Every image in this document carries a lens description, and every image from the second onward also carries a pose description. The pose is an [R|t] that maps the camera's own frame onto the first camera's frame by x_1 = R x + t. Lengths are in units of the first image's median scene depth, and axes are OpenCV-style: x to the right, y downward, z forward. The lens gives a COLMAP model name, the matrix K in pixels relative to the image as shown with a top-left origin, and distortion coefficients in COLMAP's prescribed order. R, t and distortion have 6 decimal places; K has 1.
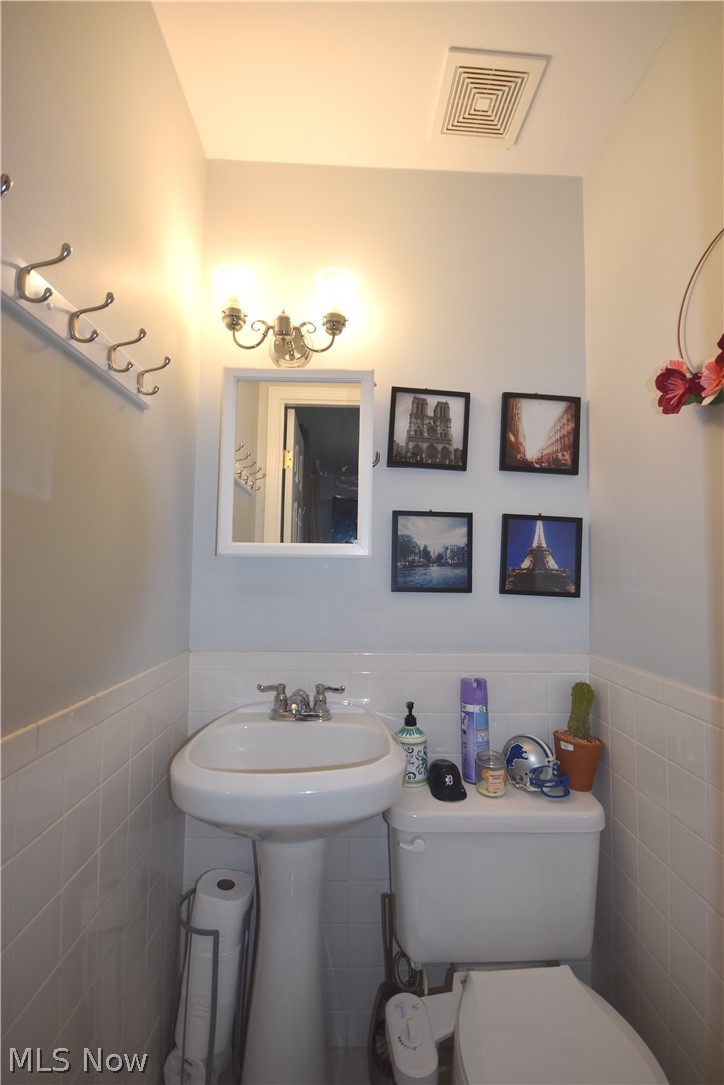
lens RADIAL K [[478.0, 0, 364.6], [0, 478.0, 544.0], [0, 0, 1]] dist [-0.012528, -0.001449]
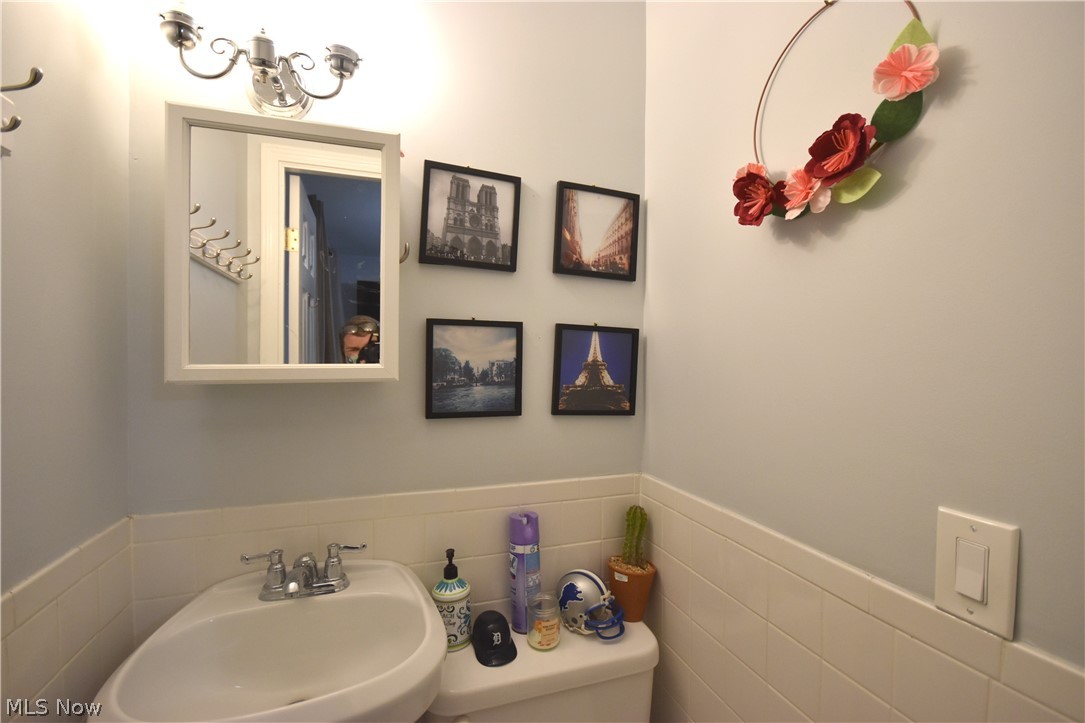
lens RADIAL K [[478.0, 0, 544.6], [0, 478.0, 363.7], [0, 0, 1]] dist [-0.012528, -0.001449]
pose [[0.956082, -0.011472, 0.292876, 0.013446], [-0.010217, 0.997322, 0.072419, -0.056113], [-0.292923, -0.072231, 0.953404, 0.179785]]
